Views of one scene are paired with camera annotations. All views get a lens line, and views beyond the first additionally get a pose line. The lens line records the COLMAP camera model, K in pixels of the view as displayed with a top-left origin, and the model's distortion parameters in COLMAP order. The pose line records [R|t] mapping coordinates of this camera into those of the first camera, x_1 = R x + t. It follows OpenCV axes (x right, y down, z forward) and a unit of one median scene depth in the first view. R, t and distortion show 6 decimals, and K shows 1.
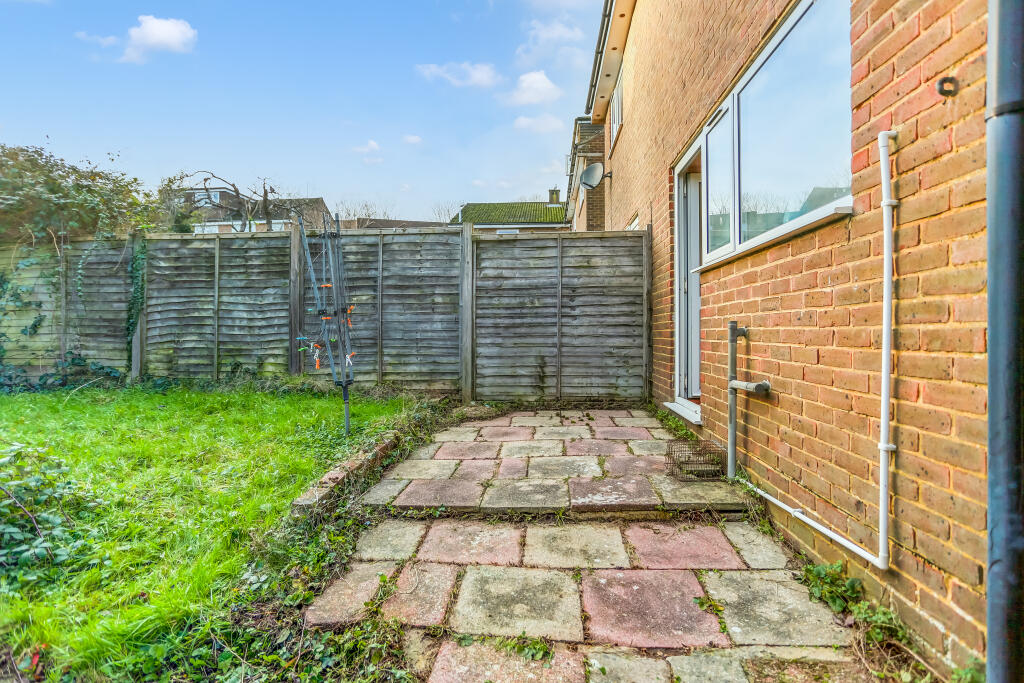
lens RADIAL K [[501.8, 0, 509.1], [0, 501.8, 336.1], [0, 0, 1]] dist [-0.051182, 0.029510]
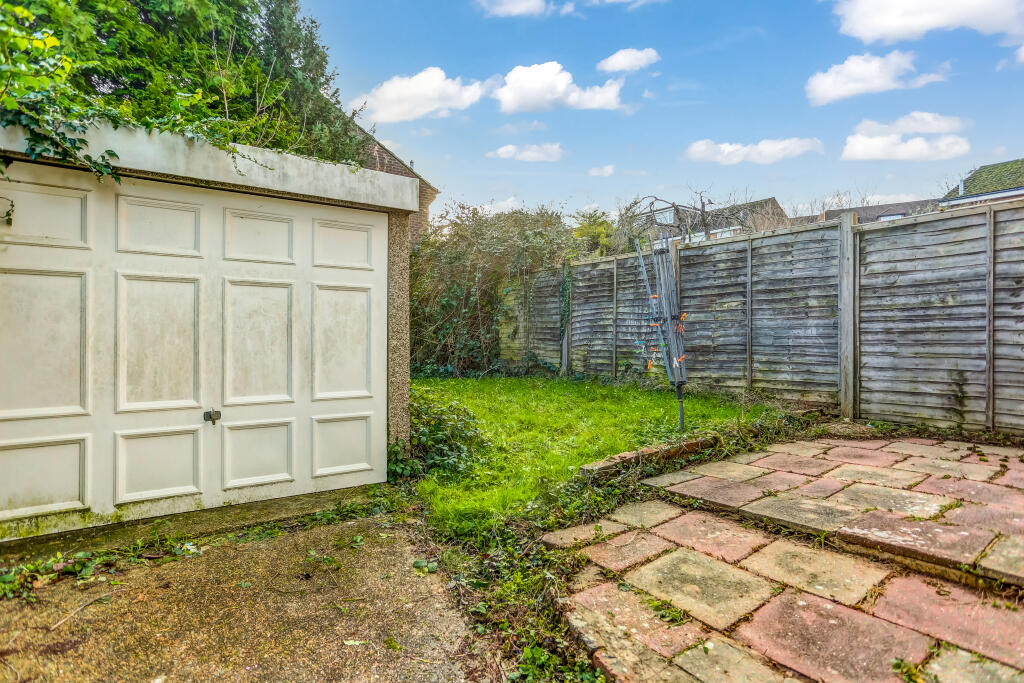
lens RADIAL K [[501.8, 0, 509.1], [0, 501.8, 336.1], [0, 0, 1]] dist [-0.051182, 0.029510]
pose [[0.668271, 0.001852, -0.743915, 0.160900], [-0.012478, 0.999884, -0.008720, 0.002690], [0.743813, 0.015110, 0.668217, -0.009899]]
